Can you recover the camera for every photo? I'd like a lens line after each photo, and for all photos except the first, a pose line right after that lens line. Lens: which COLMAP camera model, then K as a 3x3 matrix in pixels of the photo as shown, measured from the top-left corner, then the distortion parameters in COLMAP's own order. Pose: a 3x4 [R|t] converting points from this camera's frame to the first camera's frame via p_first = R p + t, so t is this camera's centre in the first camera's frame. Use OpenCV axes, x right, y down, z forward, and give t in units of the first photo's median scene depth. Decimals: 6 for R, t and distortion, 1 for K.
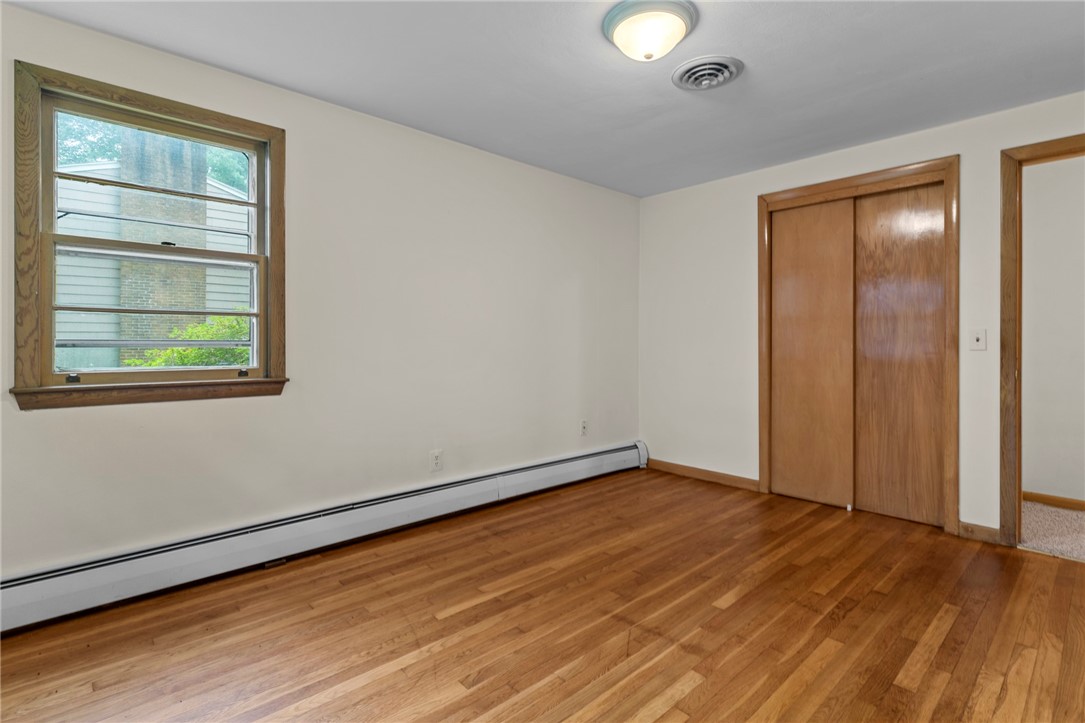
lens RADIAL K [[521.9, 0, 543.9], [0, 521.9, 344.1], [0, 0, 1]] dist [-0.002223, -0.000127]
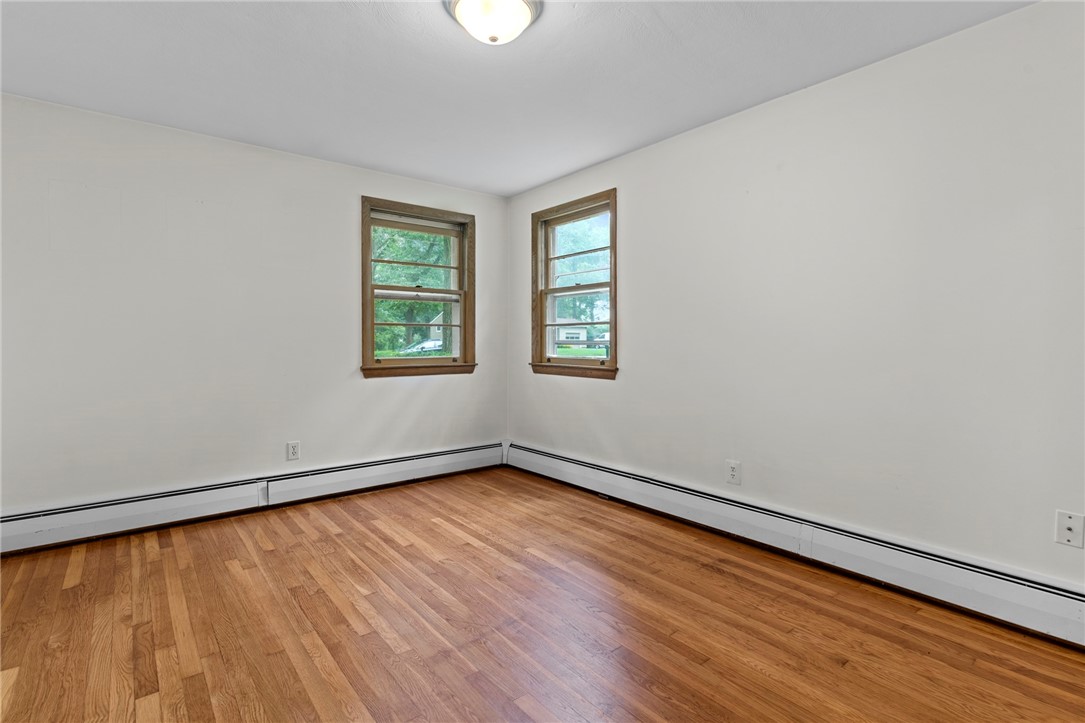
lens RADIAL K [[521.9, 0, 543.9], [0, 521.9, 344.1], [0, 0, 1]] dist [-0.002223, -0.000127]
pose [[-0.066409, 0.005966, -0.997775, 0.920634], [-0.006095, 0.999961, 0.006384, -0.006180], [0.997774, 0.006505, -0.066370, 0.925964]]
